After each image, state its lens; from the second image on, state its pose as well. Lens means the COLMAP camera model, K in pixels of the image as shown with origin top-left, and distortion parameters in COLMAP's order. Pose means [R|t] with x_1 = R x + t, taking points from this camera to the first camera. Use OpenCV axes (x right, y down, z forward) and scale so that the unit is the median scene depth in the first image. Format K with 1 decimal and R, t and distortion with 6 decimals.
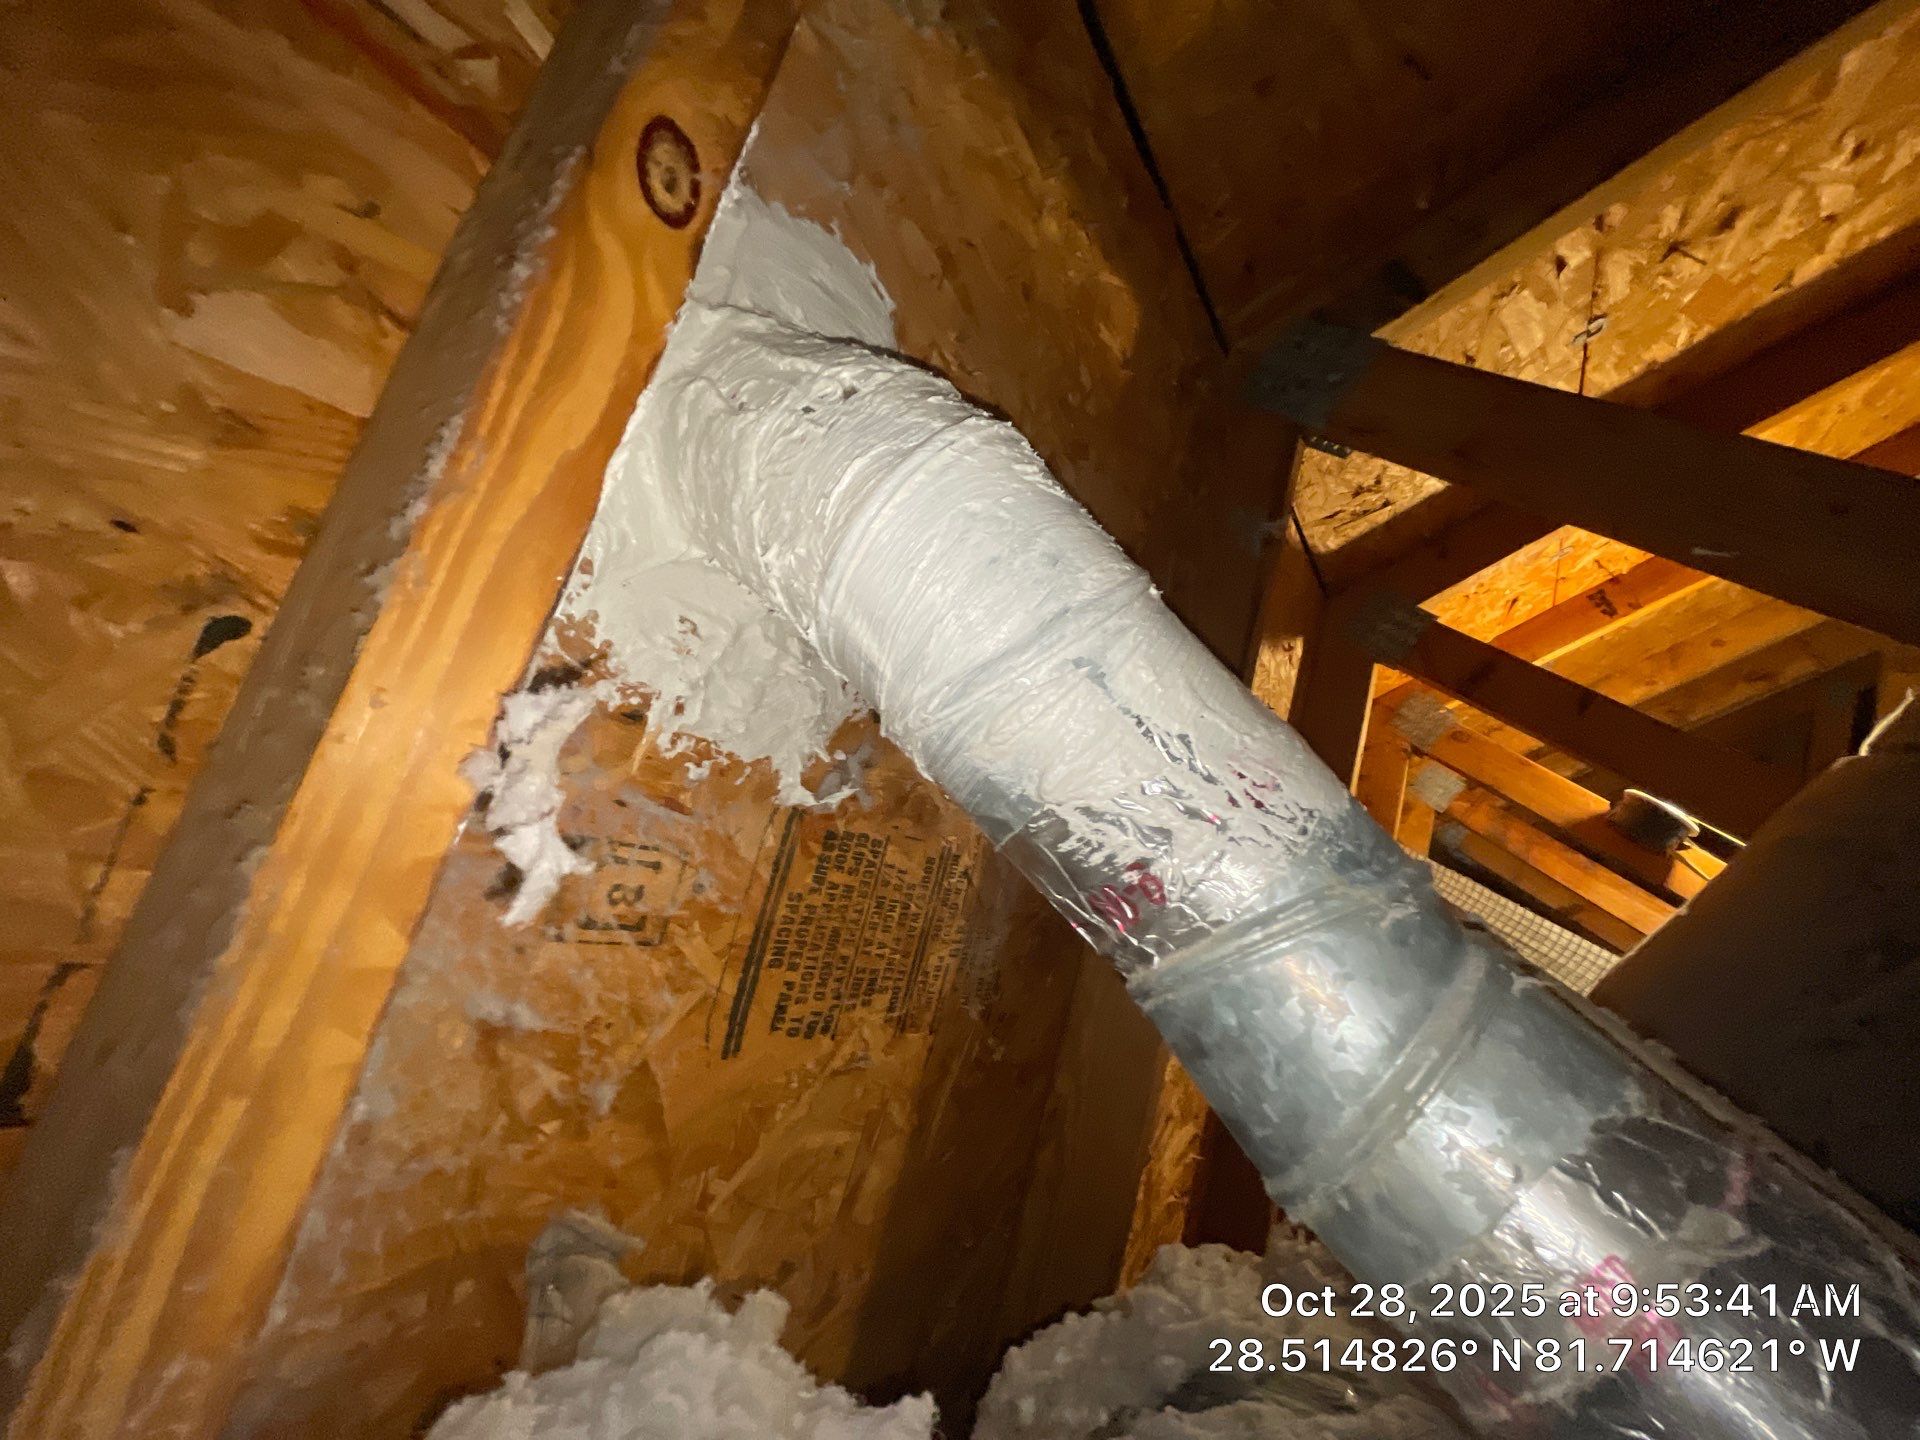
lens RADIAL K [[775.3, 0, 960.3], [0, 775.3, 716.3], [0, 0, 1]] dist [-0.004284, 0.001076]
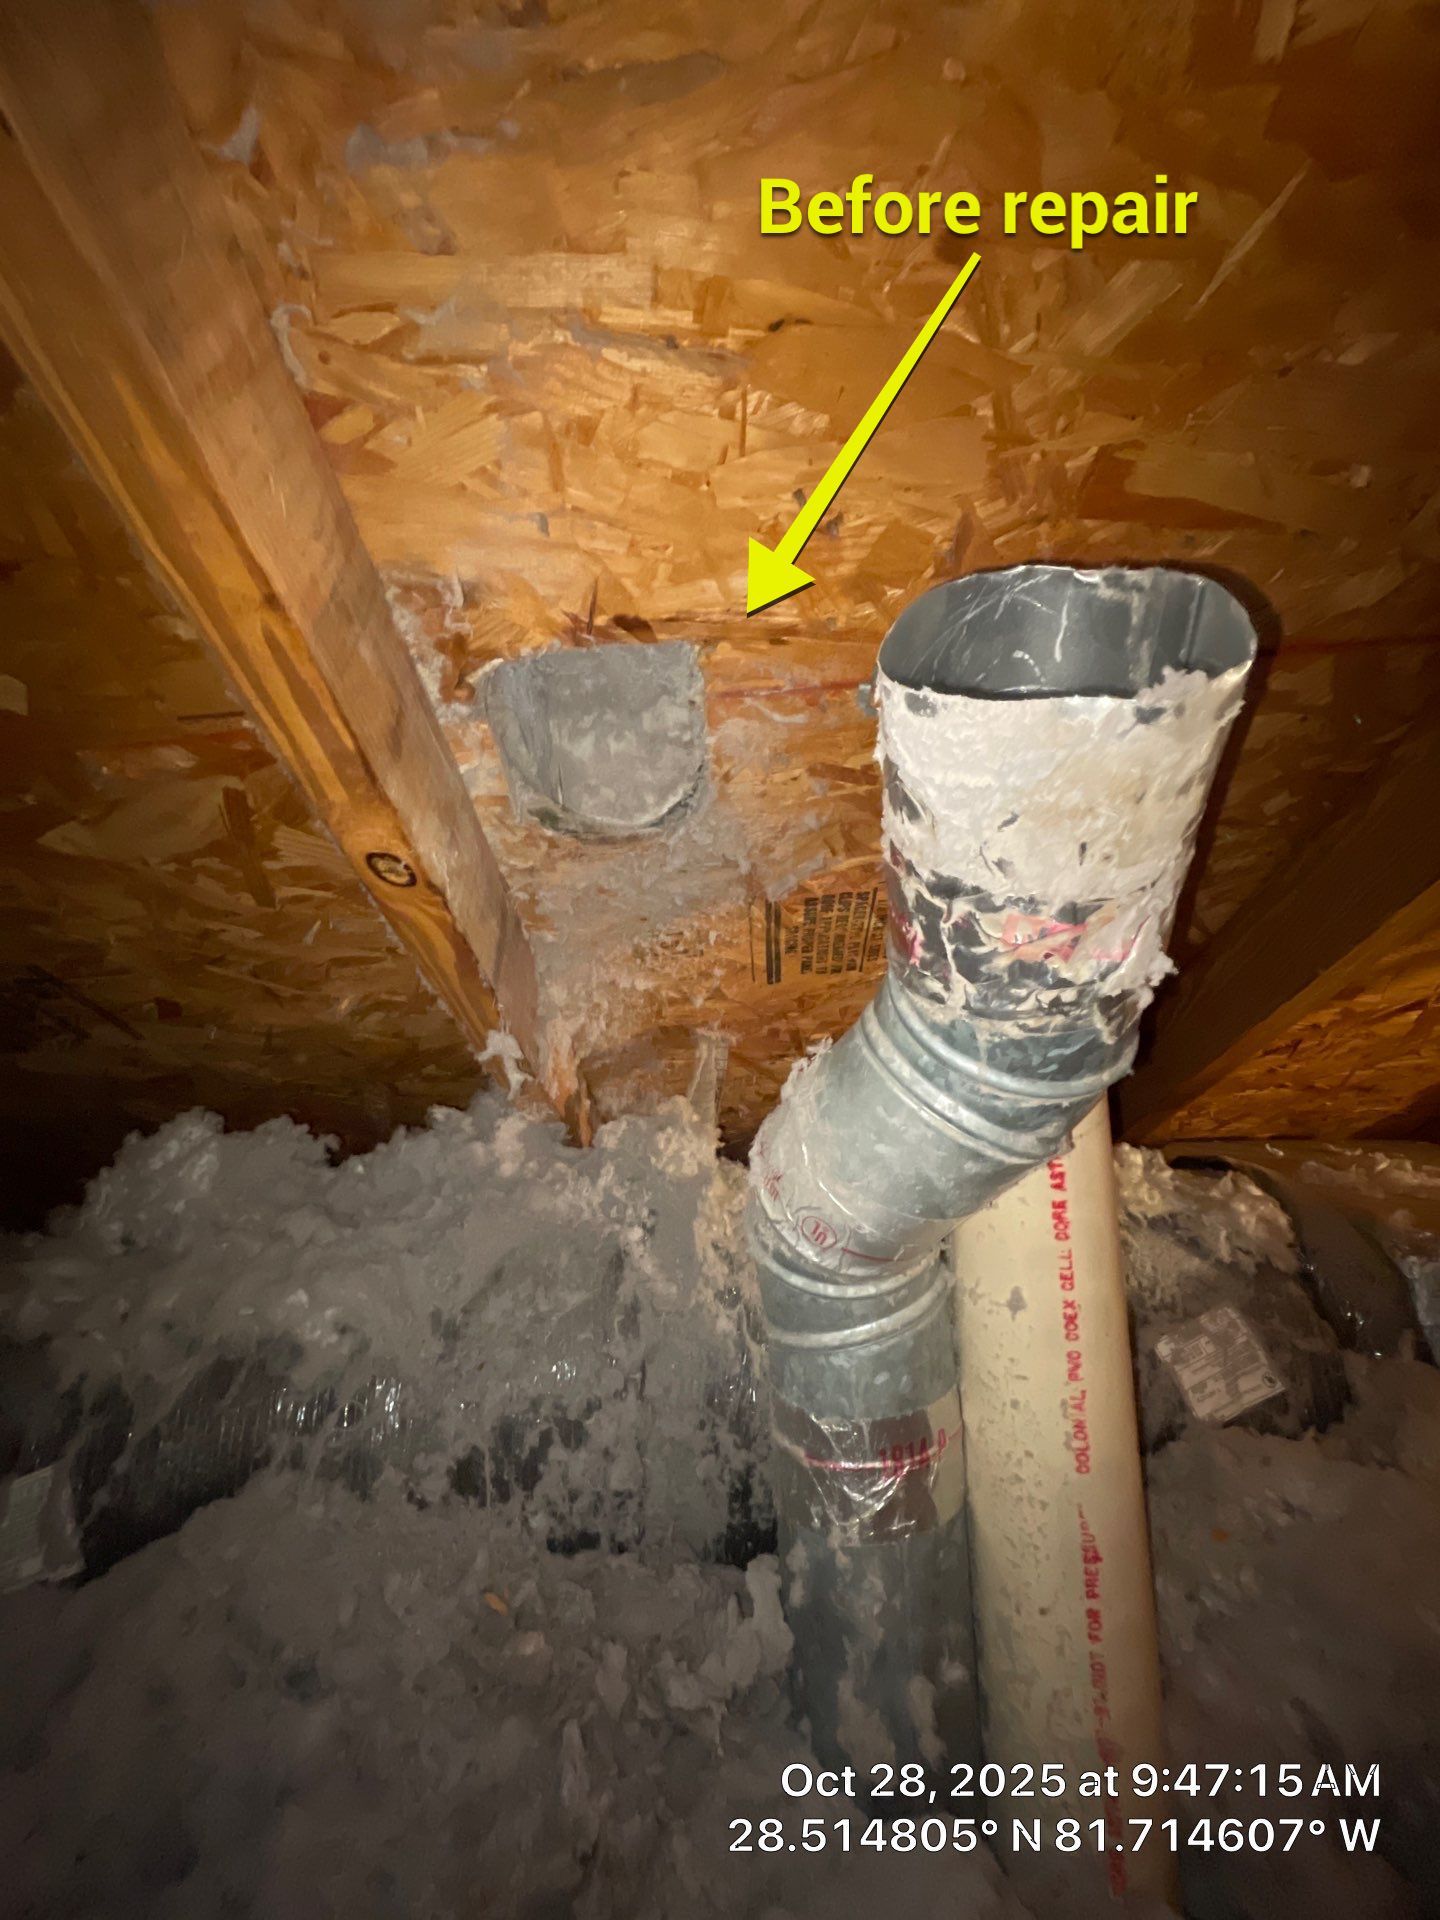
lens RADIAL K [[775.3, 0, 726.8], [0, 775.3, 960.8], [0, 0, 1]] dist [-0.004284, 0.001076]
pose [[0.580044, 0.491872, -0.649317, 1.293292], [0.336200, 0.581499, 0.740830, -1.597532], [0.741970, -0.648014, 0.171928, 1.099599]]
